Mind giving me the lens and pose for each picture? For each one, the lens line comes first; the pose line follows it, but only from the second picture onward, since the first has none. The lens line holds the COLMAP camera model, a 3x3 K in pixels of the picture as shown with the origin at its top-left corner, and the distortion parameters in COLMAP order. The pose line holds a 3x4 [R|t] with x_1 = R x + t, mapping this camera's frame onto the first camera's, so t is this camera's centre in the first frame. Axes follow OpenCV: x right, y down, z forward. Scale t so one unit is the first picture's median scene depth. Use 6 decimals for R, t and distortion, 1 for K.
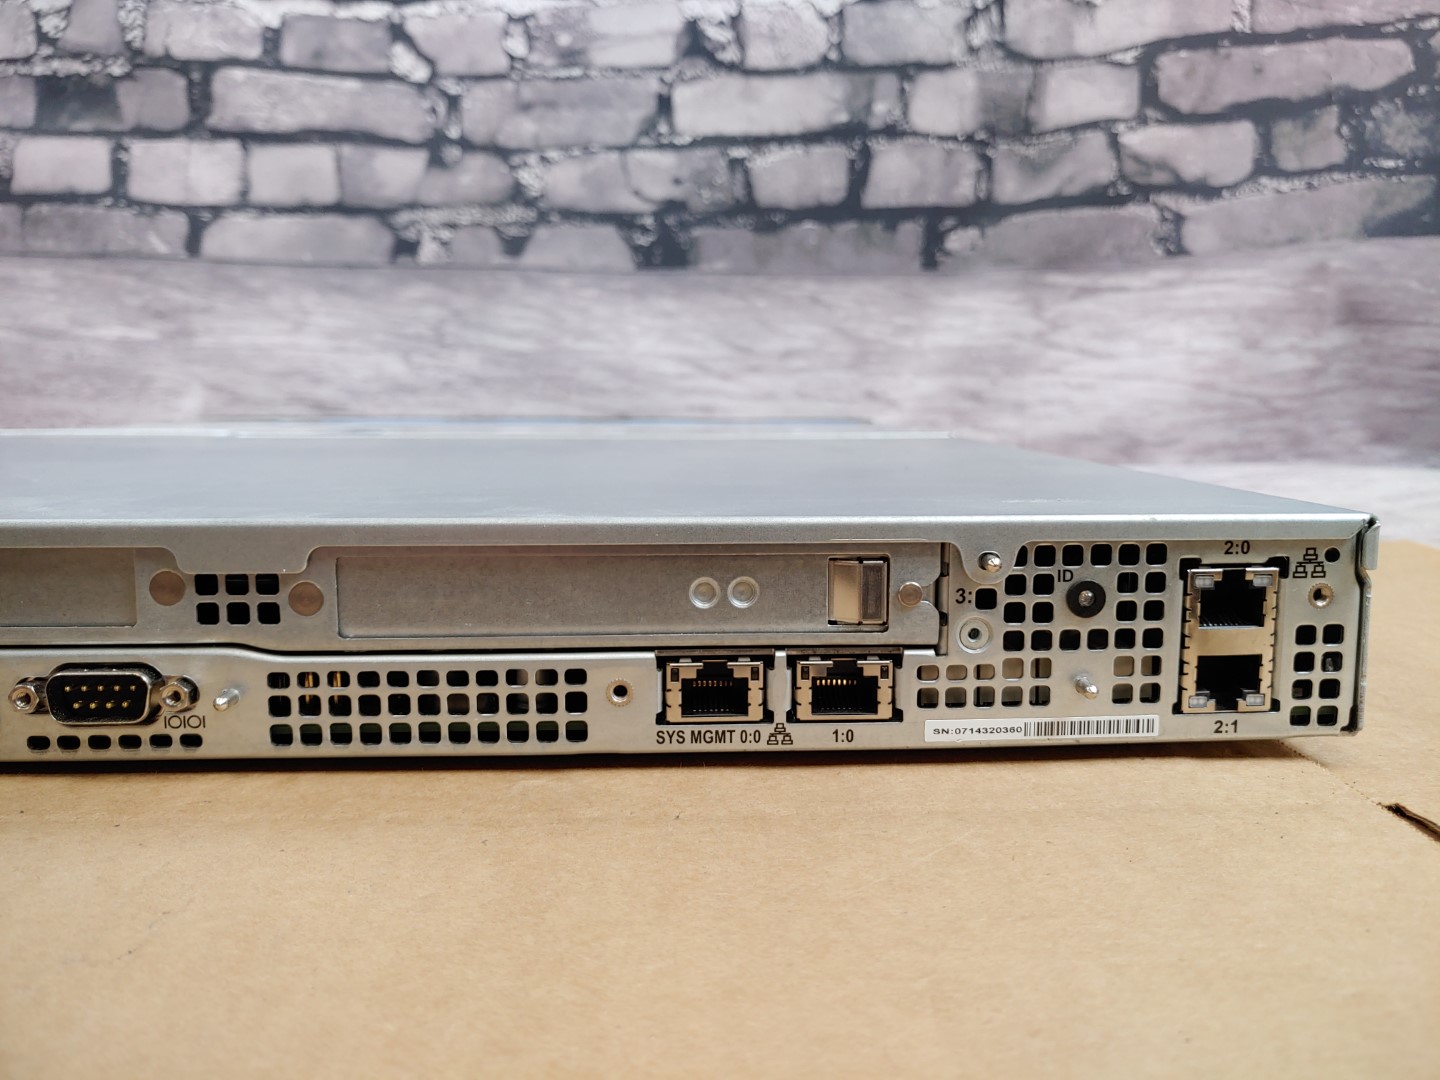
lens RADIAL K [[1169.0, 0, 791.9], [0, 1169.0, 538.5], [0, 0, 1]] dist [0.000462, -0.006291]
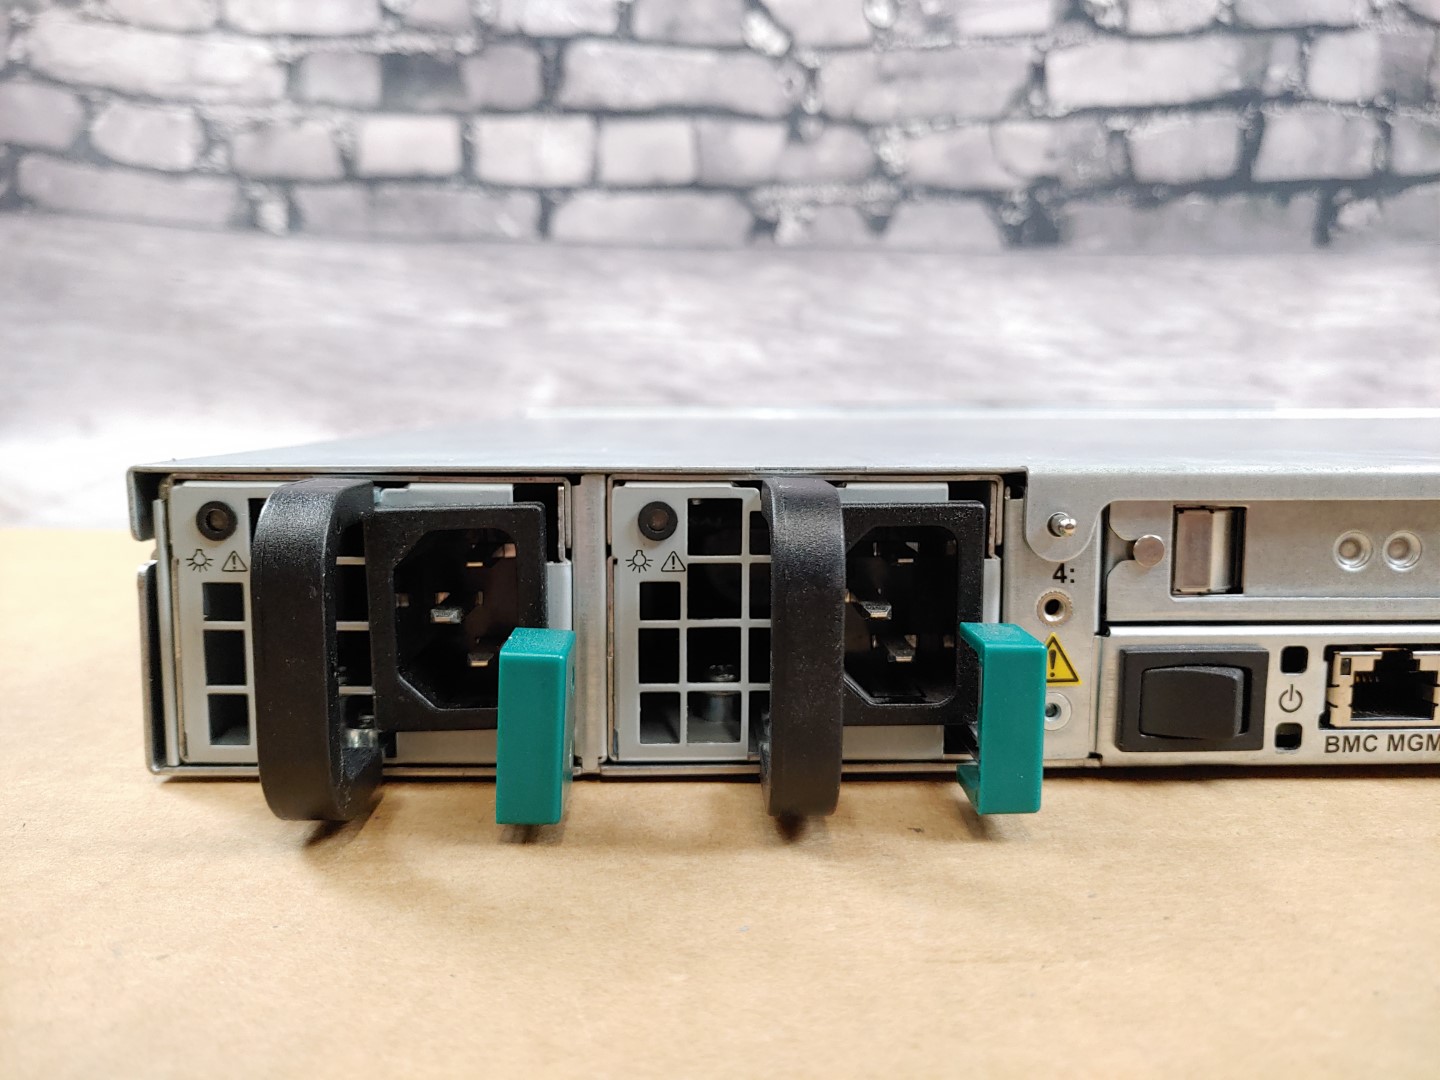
lens RADIAL K [[1172.8, 0, 720.0], [0, 1172.8, 540.0], [0, 0, 1]] dist [-0.007141, 0.003395]
pose [[0.999453, -0.001651, -0.033023, -0.336314], [0.001264, 0.999930, -0.011737, 0.015582], [0.033040, 0.011689, 0.999386, 0.053153]]
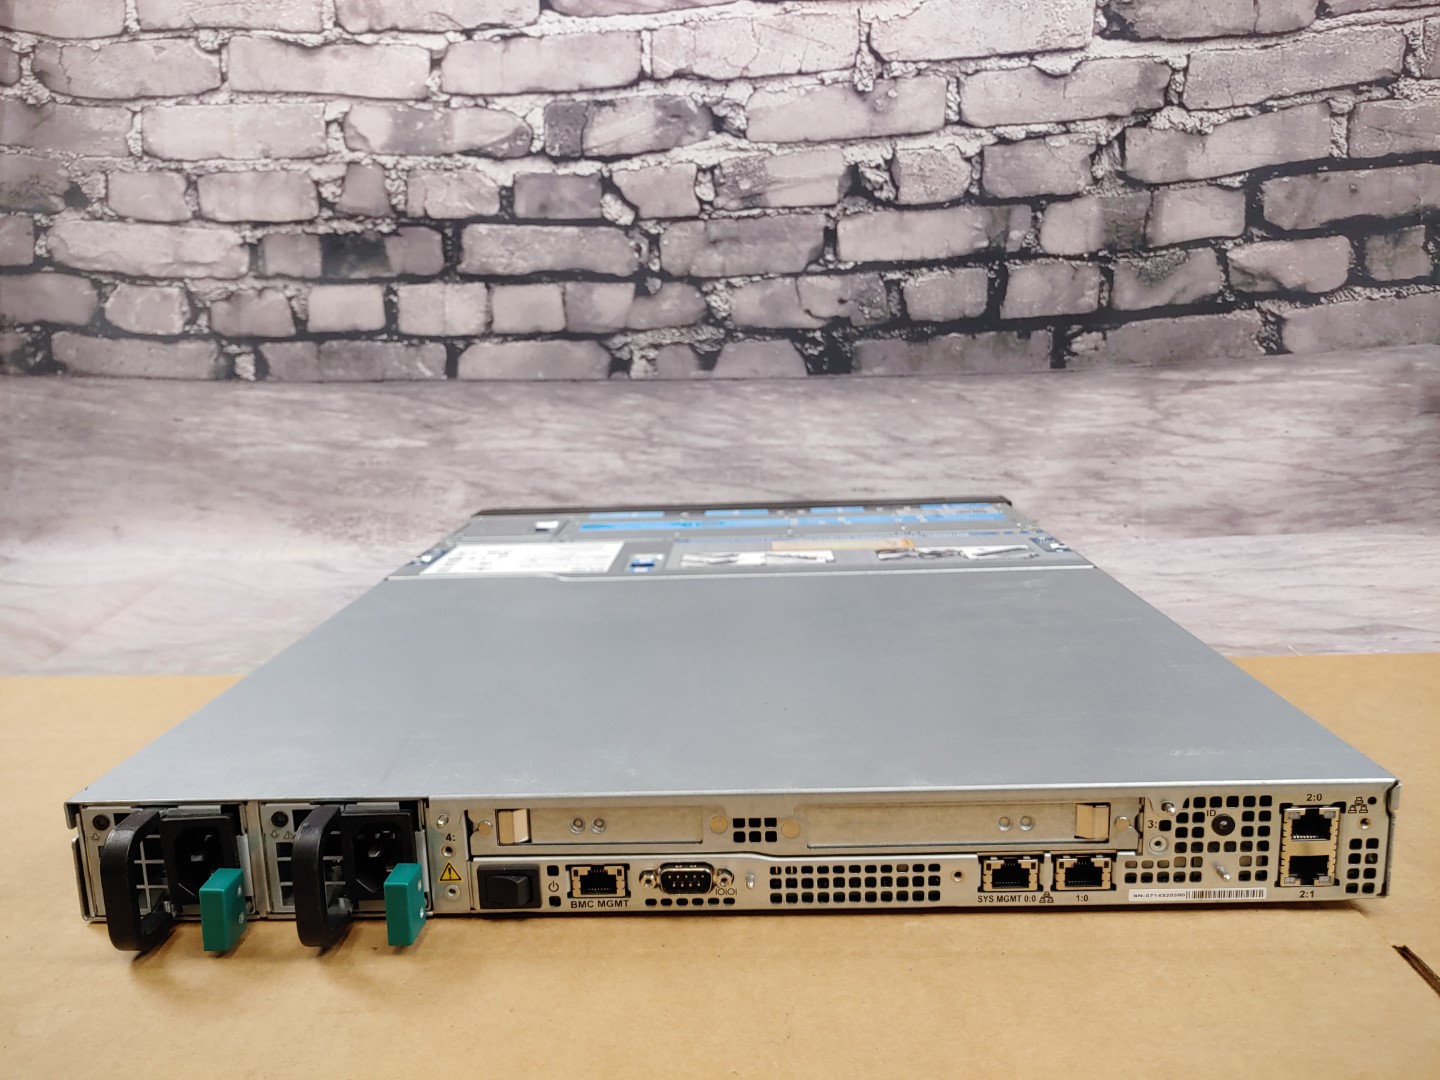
lens RADIAL K [[1200.7, 0, 745.1], [0, 1200.7, 544.4], [0, 0, 1]] dist [0.024233, -0.008500]
pose [[0.995403, -0.016556, -0.094332, -0.085369], [0.023884, 0.996738, 0.077092, -0.156349], [0.092748, -0.078990, 0.992551, -0.248640]]
